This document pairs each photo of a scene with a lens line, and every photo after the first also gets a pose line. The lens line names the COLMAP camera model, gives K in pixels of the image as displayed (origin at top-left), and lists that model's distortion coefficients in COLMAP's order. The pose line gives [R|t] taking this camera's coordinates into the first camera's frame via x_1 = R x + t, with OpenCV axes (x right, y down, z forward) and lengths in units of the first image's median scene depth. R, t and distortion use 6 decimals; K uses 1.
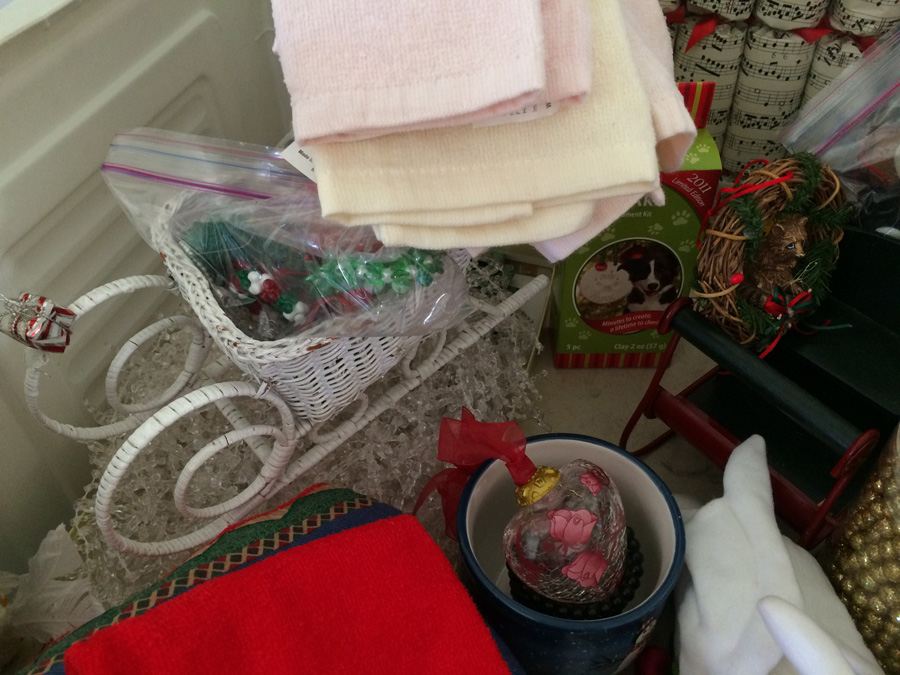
lens RADIAL K [[774.9, 0, 450.0], [0, 774.9, 337.5], [0, 0, 1]] dist [0.076280, -0.115021]
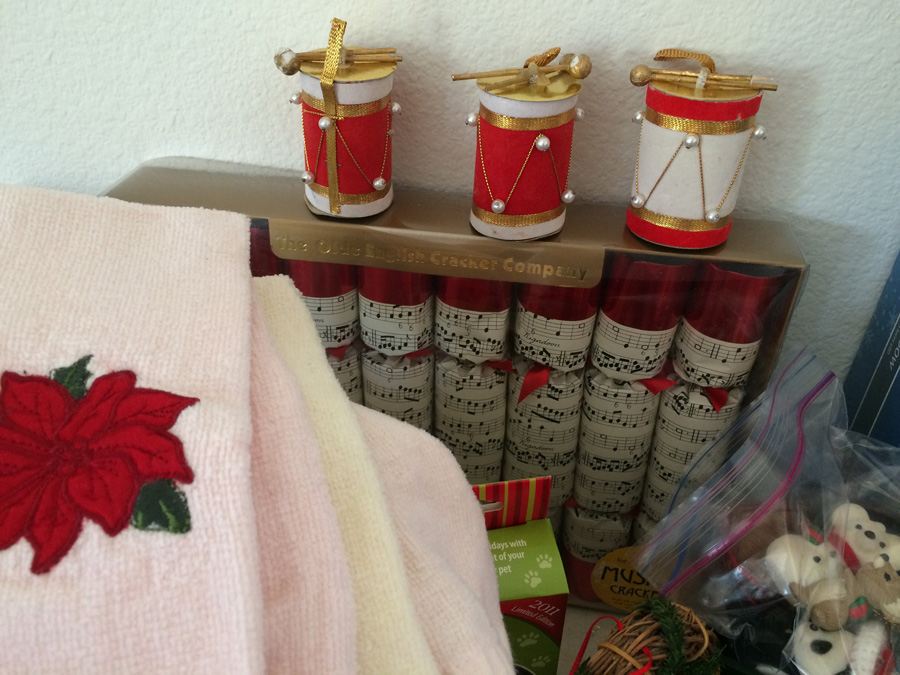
lens RADIAL K [[774.9, 0, 450.0], [0, 774.9, 337.5], [0, 0, 1]] dist [0.076280, -0.115021]
pose [[0.988962, -0.060759, 0.135141, 0.119411], [0.078611, 0.988268, -0.130948, -0.344993], [-0.125599, 0.140126, 0.982135, 0.163789]]
